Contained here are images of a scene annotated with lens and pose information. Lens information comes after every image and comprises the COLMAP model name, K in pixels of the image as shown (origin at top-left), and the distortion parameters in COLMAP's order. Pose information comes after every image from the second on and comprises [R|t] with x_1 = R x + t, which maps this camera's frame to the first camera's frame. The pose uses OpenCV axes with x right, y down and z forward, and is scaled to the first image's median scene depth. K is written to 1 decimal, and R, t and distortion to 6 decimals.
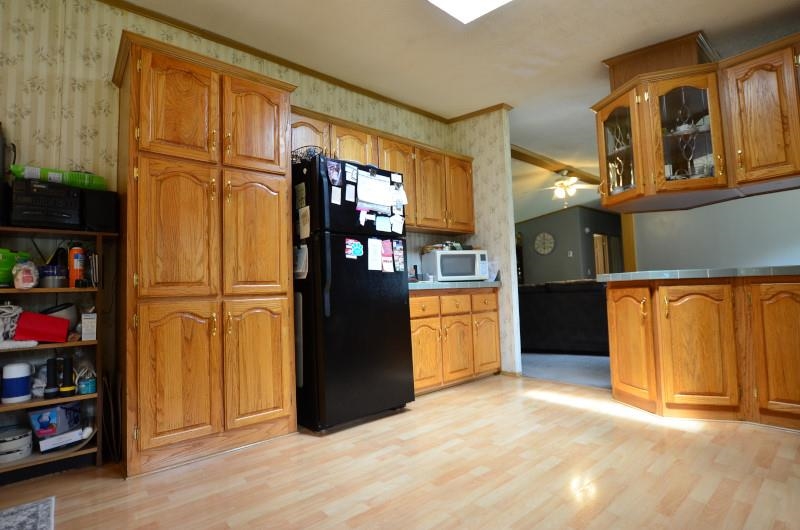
lens RADIAL K [[399.5, 0, 405.1], [0, 399.5, 265.5], [0, 0, 1]] dist [-0.019475, -0.000041]
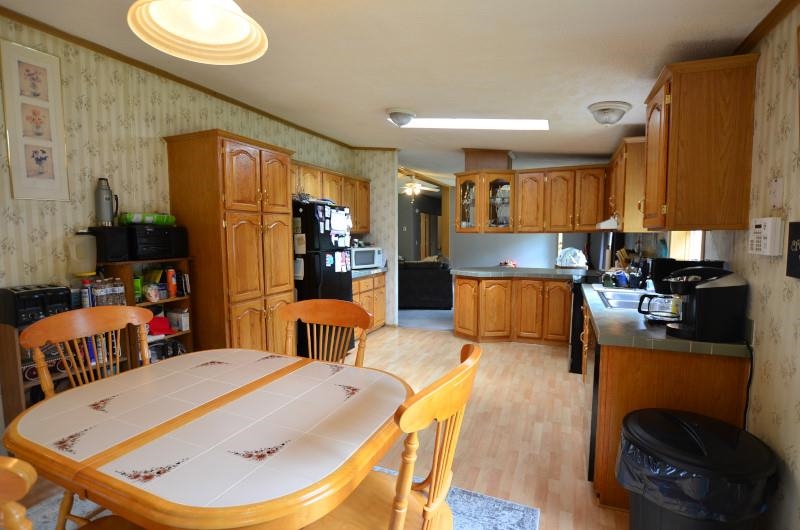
lens RADIAL K [[398.6, 0, 407.6], [0, 398.6, 266.7], [0, 0, 1]] dist [-0.001725, -0.000095]
pose [[0.889515, -0.006716, 0.456857, -0.582686], [-0.055823, 0.990804, 0.123254, -0.231191], [-0.453484, -0.135139, 0.880960, -0.564503]]
